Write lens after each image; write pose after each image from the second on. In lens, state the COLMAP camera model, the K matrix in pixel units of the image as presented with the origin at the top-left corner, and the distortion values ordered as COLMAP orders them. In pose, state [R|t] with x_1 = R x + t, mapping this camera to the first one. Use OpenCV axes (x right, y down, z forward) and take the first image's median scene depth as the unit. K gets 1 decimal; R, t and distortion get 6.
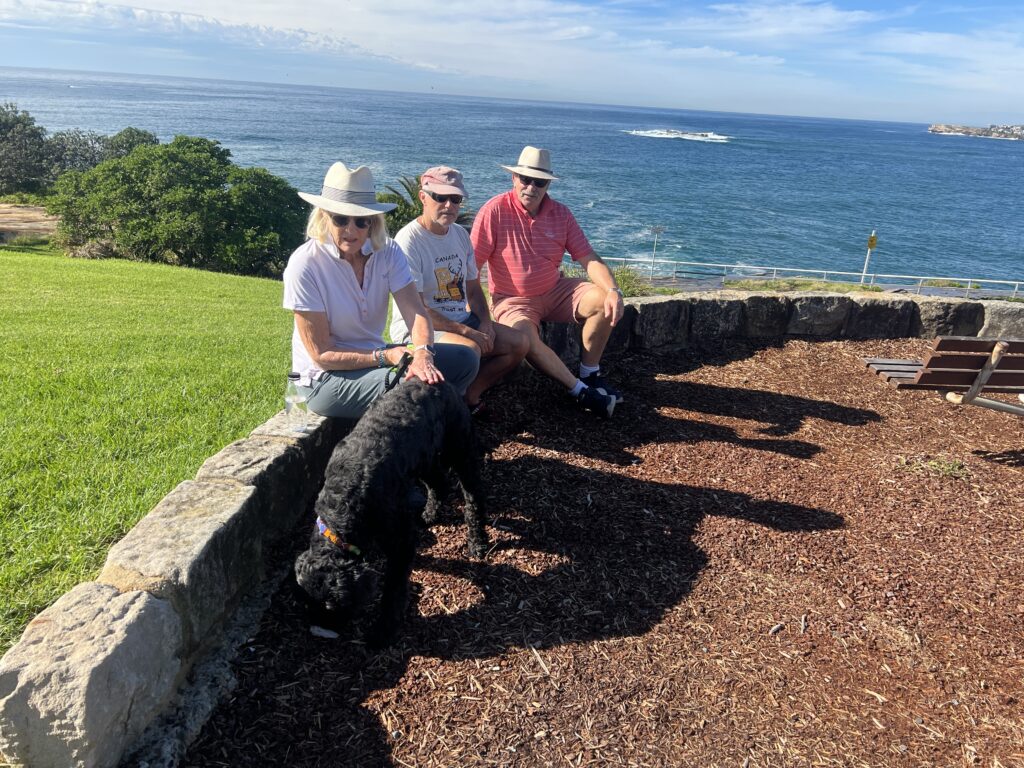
lens RADIAL K [[762.4, 0, 521.3], [0, 762.4, 386.6], [0, 0, 1]] dist [0.037704, -0.044654]
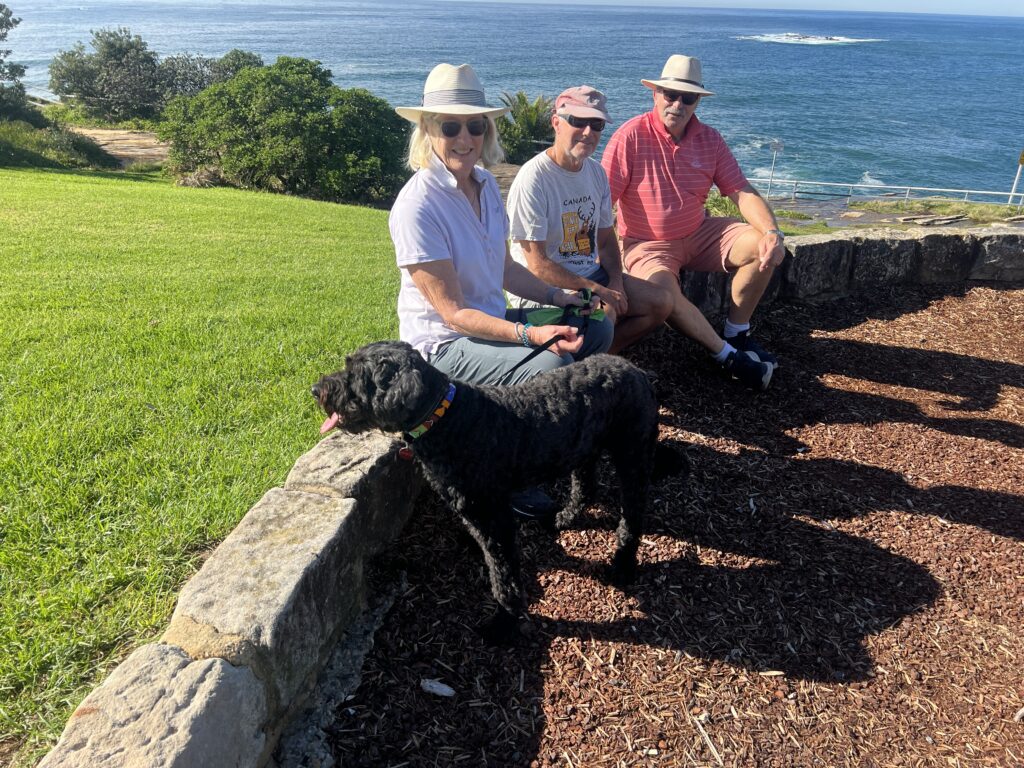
lens RADIAL K [[762.4, 0, 505.1], [0, 762.4, 388.8], [0, 0, 1]] dist [0.037704, -0.044654]
pose [[0.989394, 0.030777, -0.141961, -0.055198], [-0.016142, 0.994539, 0.103108, -0.051439], [0.144359, -0.099723, 0.984488, 0.166977]]
